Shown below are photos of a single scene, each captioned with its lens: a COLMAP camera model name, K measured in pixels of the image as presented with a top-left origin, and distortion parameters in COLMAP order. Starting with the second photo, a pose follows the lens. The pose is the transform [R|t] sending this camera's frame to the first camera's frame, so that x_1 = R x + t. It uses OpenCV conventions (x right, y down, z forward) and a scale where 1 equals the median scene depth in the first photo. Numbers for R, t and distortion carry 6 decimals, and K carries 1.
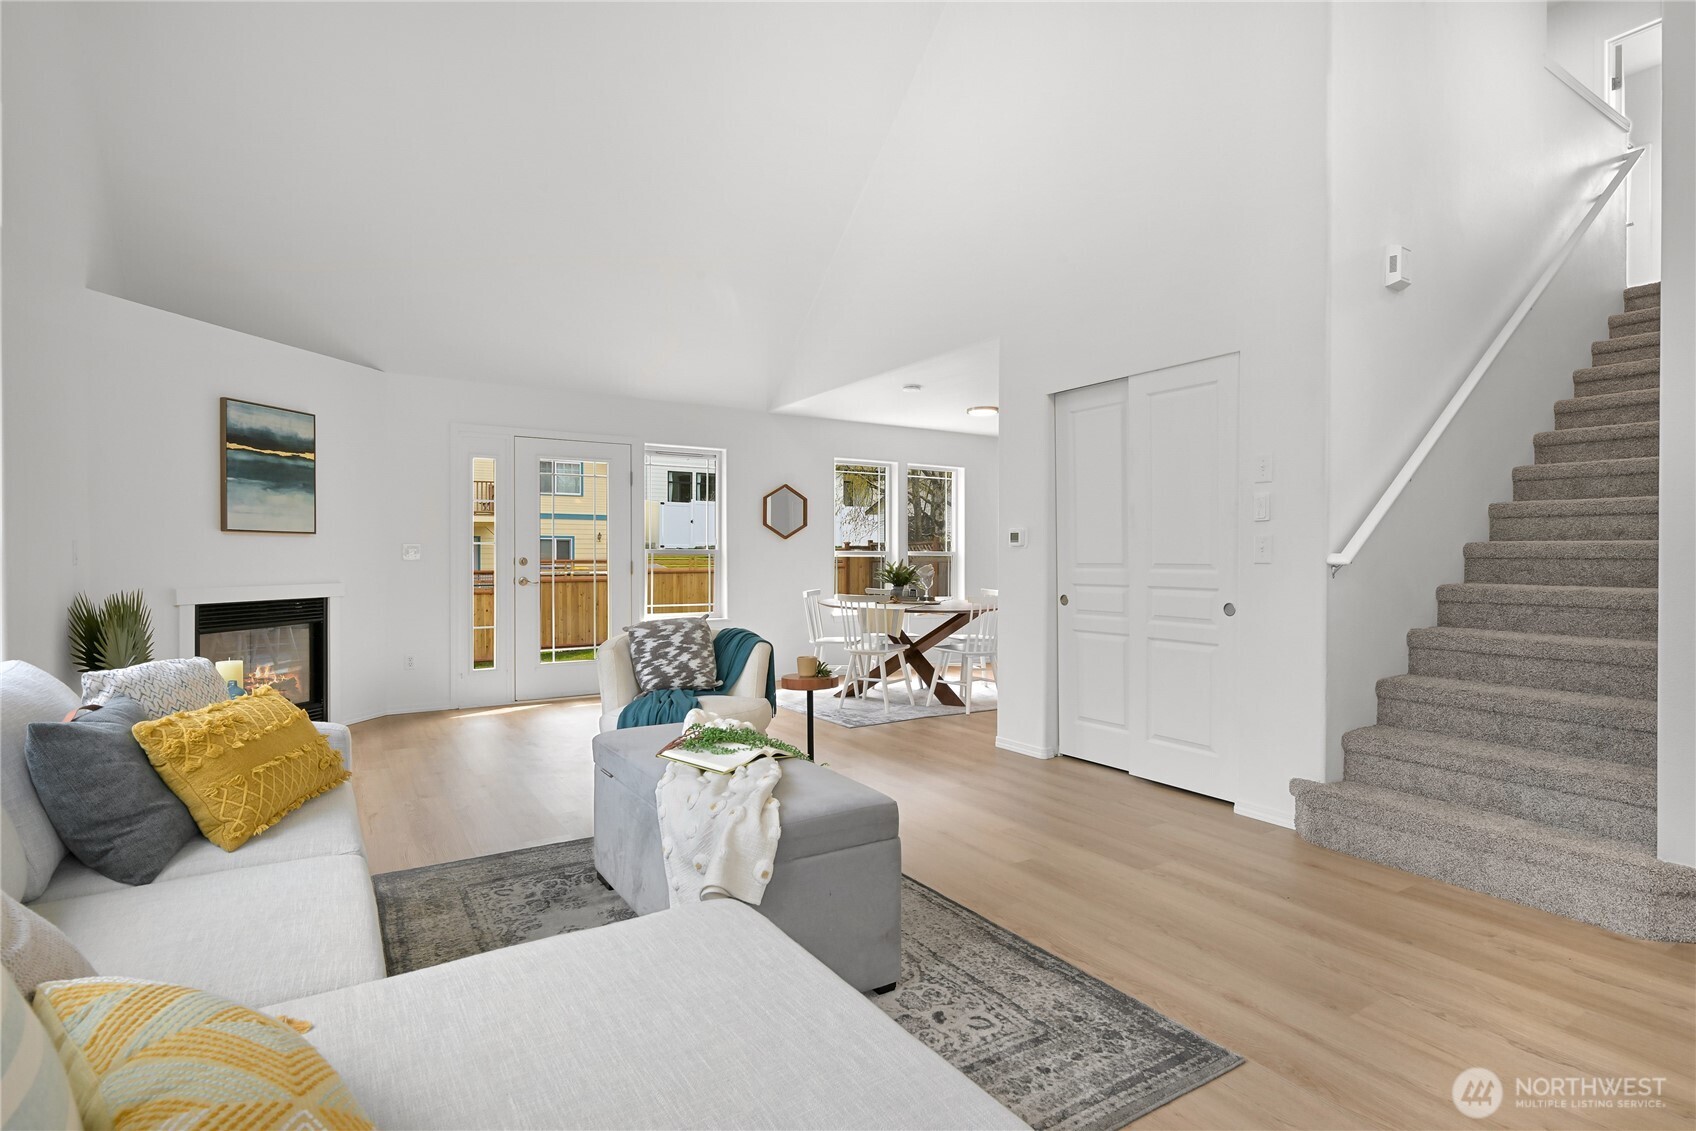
lens RADIAL K [[842.5, 0, 854.8], [0, 842.5, 563.3], [0, 0, 1]] dist [0.000388, 0.000229]
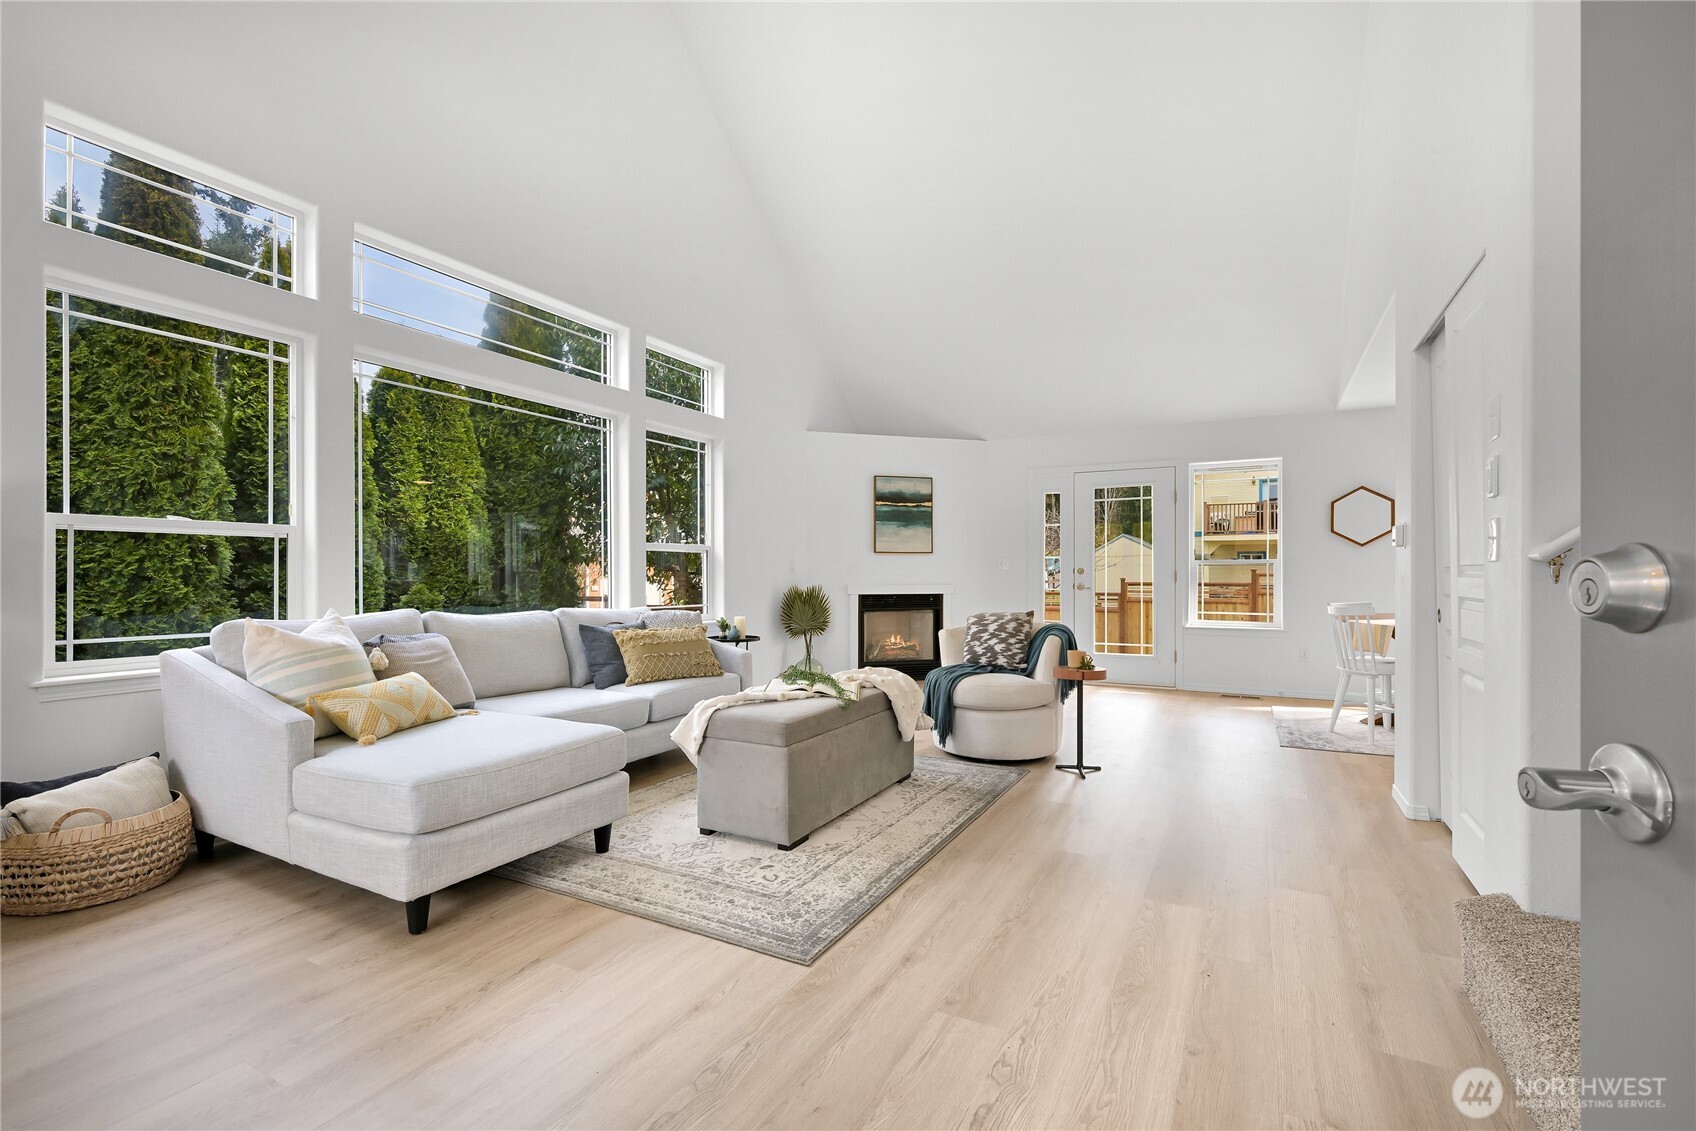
lens RADIAL K [[751.9, 0, 853.0], [0, 751.9, 572.9], [0, 0, 1]] dist [0.000682, -0.000071]
pose [[0.488472, -0.002724, -0.872576, 0.575176], [-0.005000, 0.999970, -0.005920, 0.012150], [0.872565, 0.007255, 0.488443, 0.208388]]
